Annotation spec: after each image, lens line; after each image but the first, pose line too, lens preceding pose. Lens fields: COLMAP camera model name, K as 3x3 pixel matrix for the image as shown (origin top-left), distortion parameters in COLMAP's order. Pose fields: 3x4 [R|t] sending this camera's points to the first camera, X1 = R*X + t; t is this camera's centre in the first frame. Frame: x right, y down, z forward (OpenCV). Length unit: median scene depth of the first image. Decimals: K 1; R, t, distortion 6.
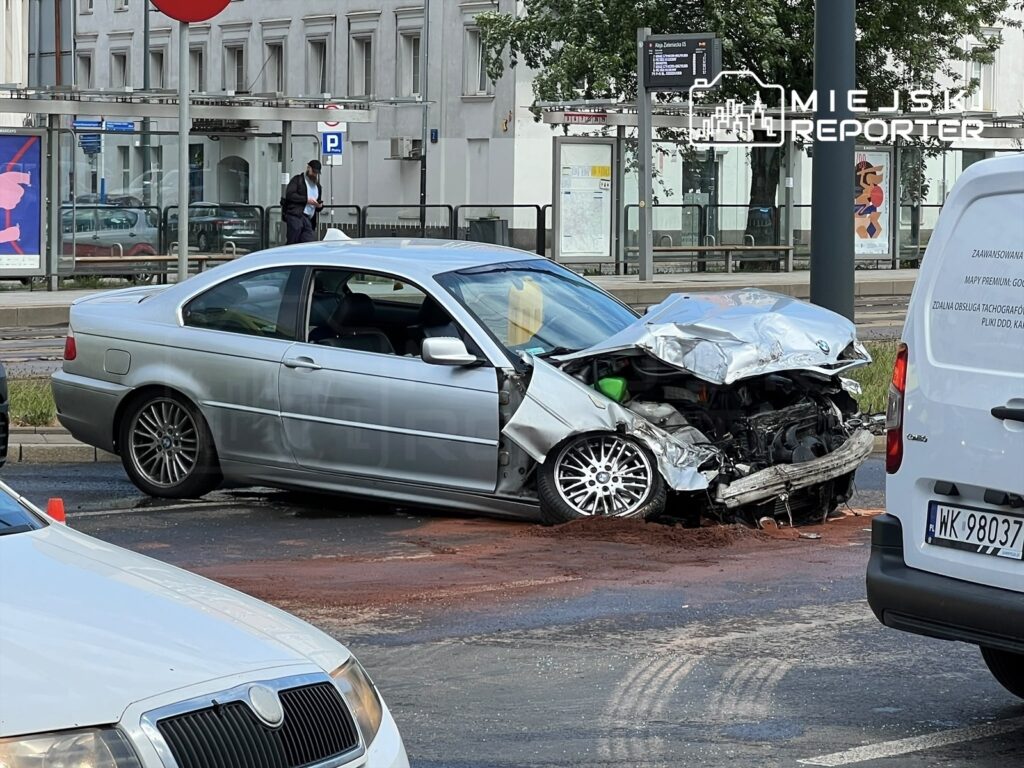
lens RADIAL K [[3204.7, 0, 512.0], [0, 3204.7, 384.0], [0, 0, 1]] dist [-0.196568, 1.815673]
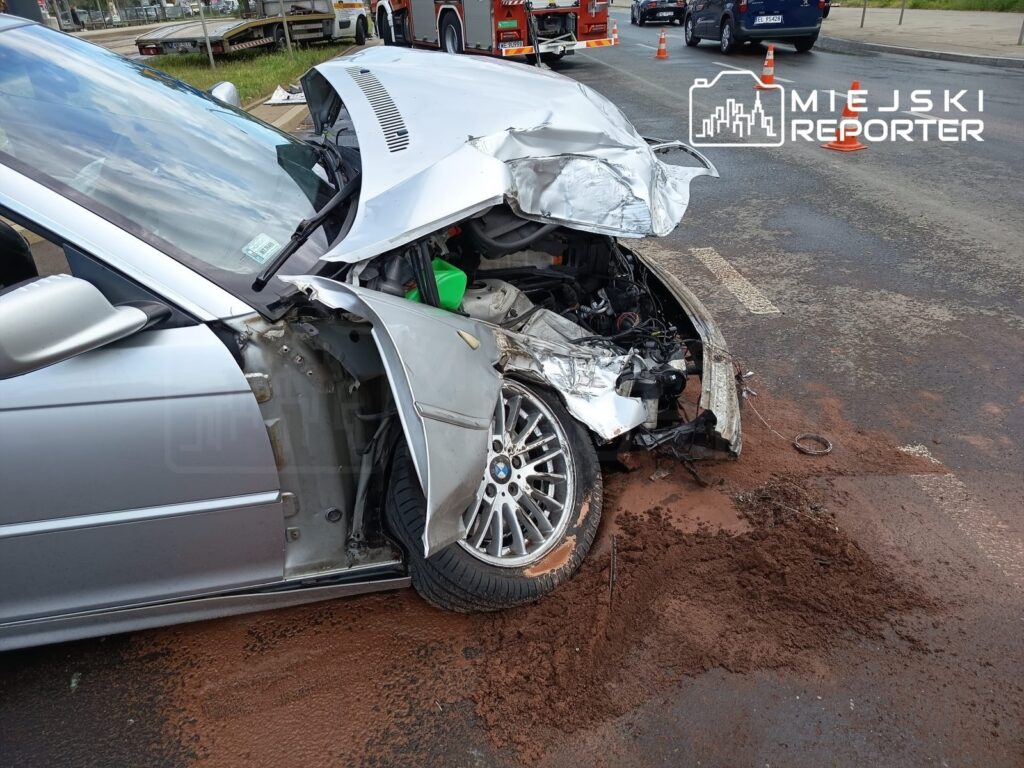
lens RADIAL K [[764.7, 0, 545.8], [0, 764.7, 385.8], [0, 0, 1]] dist [0.002943, -0.000190]
pose [[0.678187, -0.369579, 0.635196, -0.039304], [0.091984, 0.900235, 0.425578, -0.034201], [-0.729110, -0.230193, 0.644523, 0.909468]]
